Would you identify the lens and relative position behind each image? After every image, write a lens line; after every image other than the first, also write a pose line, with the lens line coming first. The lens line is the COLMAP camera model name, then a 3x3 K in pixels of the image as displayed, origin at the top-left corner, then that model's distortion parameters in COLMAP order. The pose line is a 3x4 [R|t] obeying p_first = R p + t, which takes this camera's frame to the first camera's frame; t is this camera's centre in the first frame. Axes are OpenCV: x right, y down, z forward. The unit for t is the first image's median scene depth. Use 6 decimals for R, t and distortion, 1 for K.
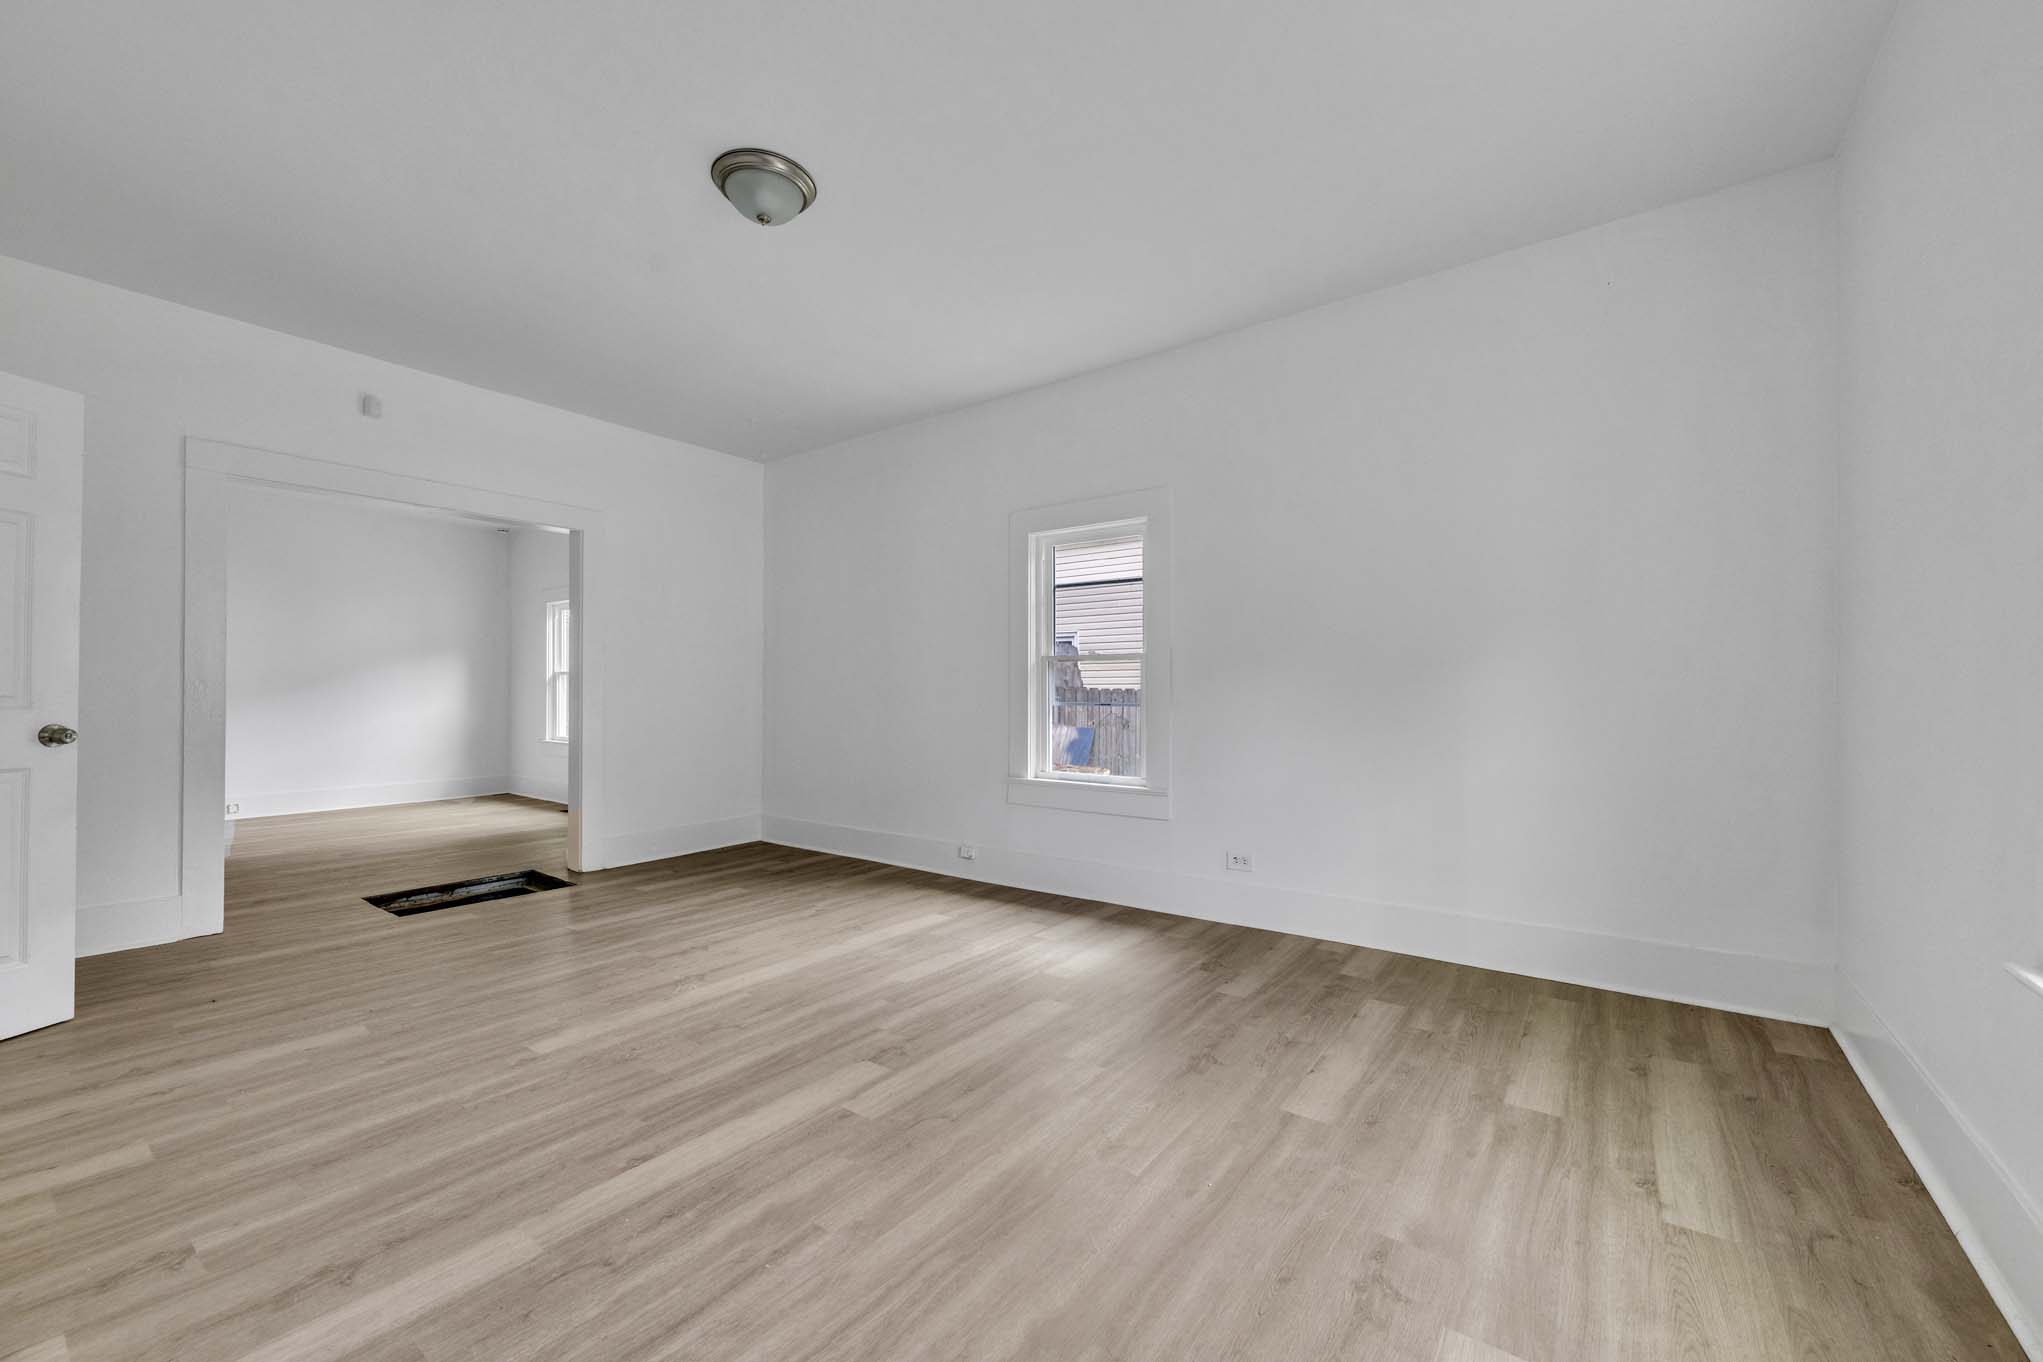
lens RADIAL K [[807.7, 0, 1014.6], [0, 807.7, 681.6], [0, 0, 1]] dist [0.000486, 0.000192]
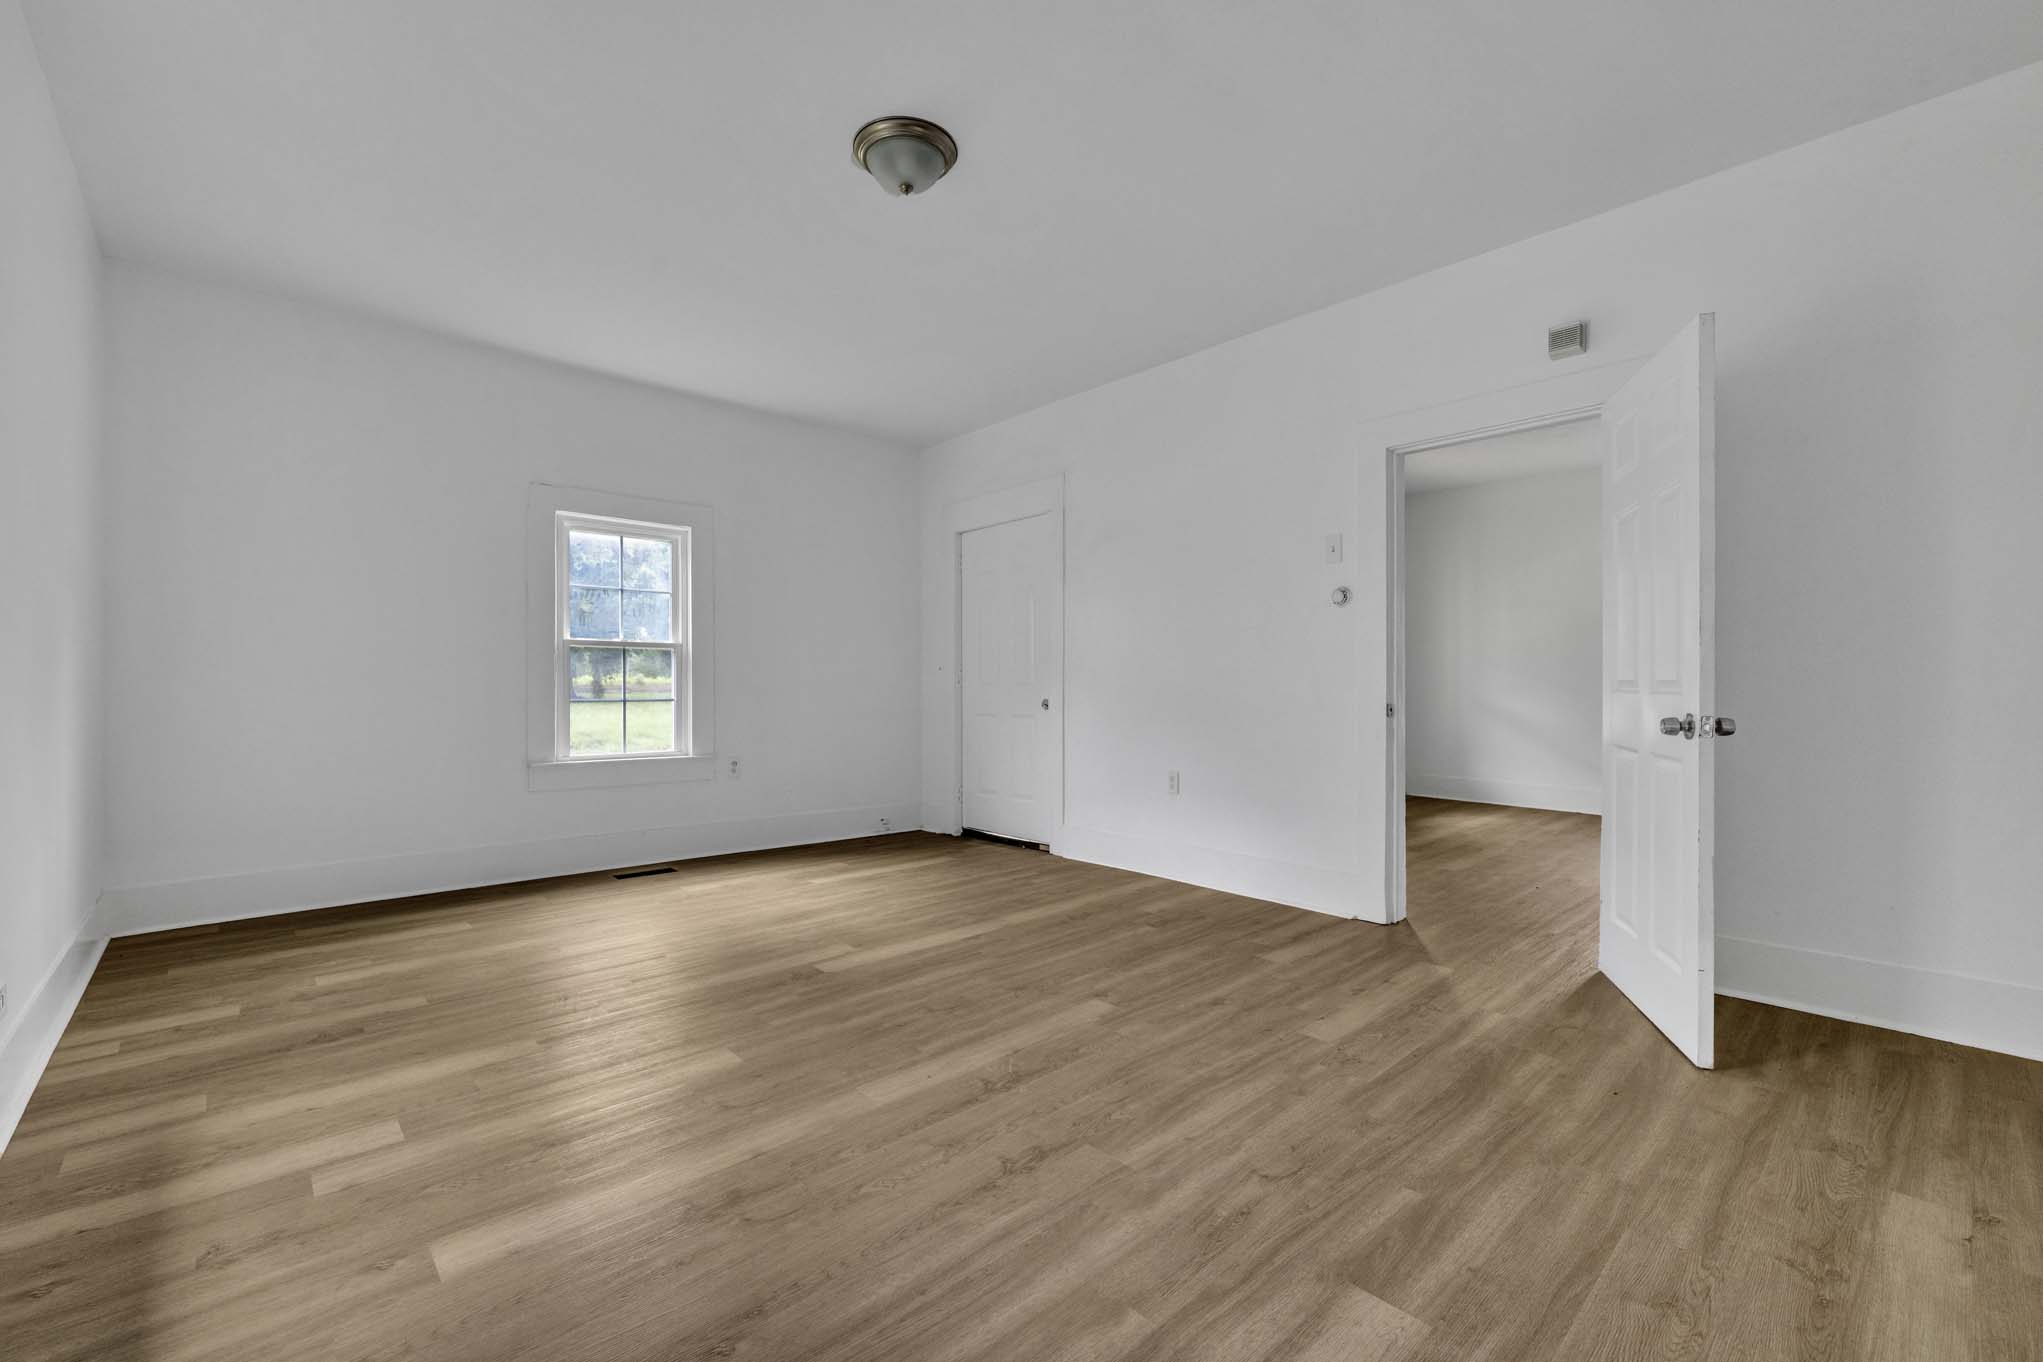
lens RADIAL K [[853.6, 0, 1021.5], [0, 853.6, 681.0], [0, 0, 1]] dist [-0.001296, -0.000134]
pose [[-0.983982, -0.001049, 0.178263, -0.666022], [-0.003865, 0.999873, -0.015454, 0.036157], [-0.178224, -0.015896, -0.983862, 2.097061]]
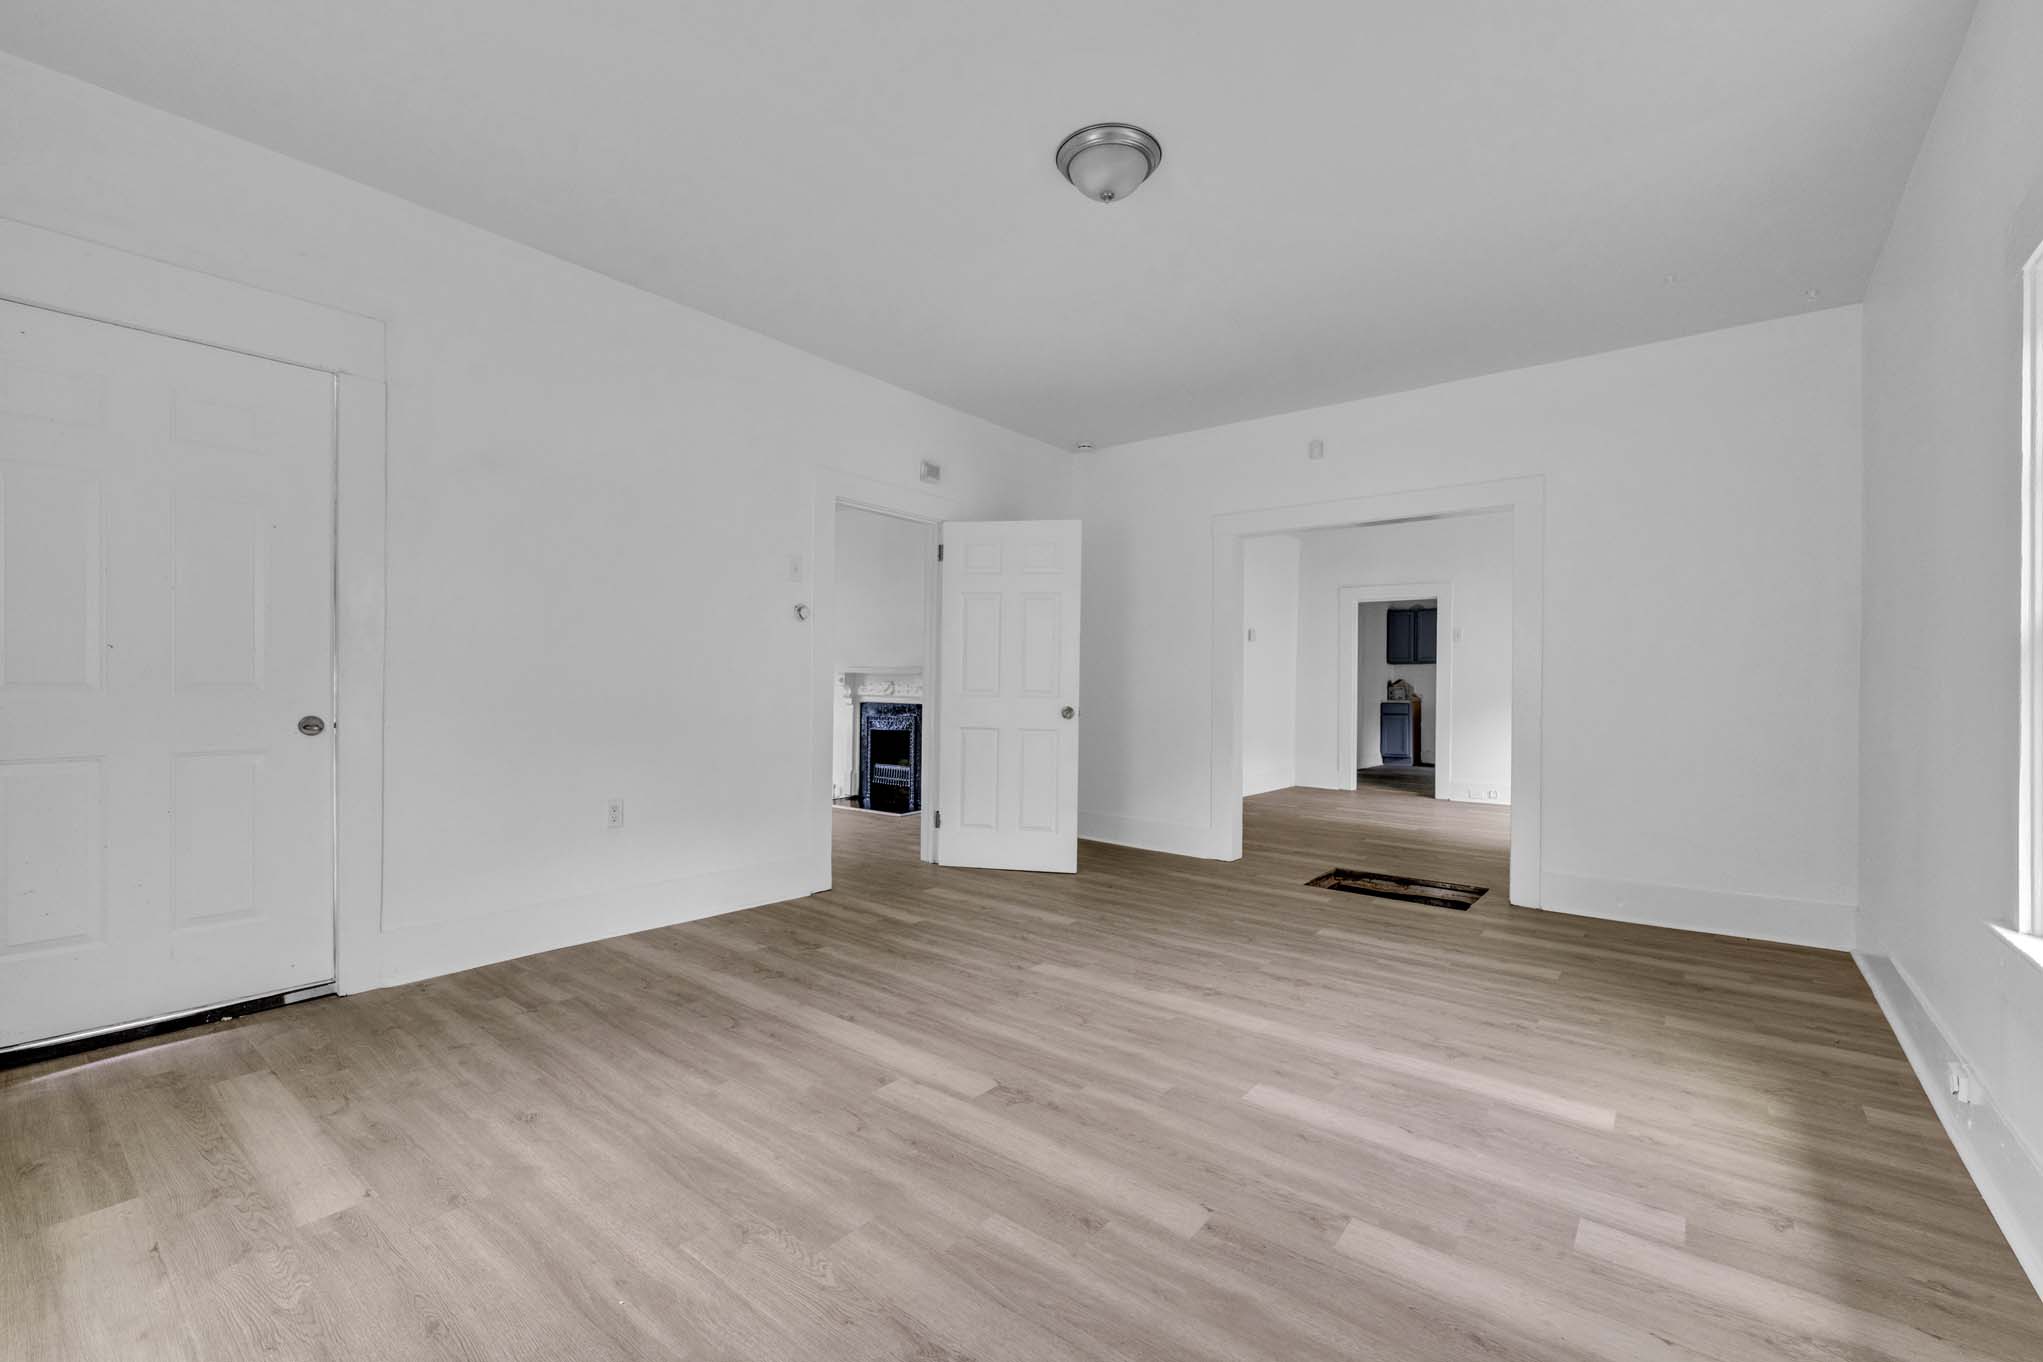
lens RADIAL K [[853.6, 0, 1021.5], [0, 853.6, 681.0], [0, 0, 1]] dist [-0.001296, -0.000134]
pose [[-0.031183, -0.009430, -0.999469, 0.745035], [0.001382, 0.999954, -0.009477, 0.014538], [0.999513, -0.001676, -0.031169, 0.986854]]
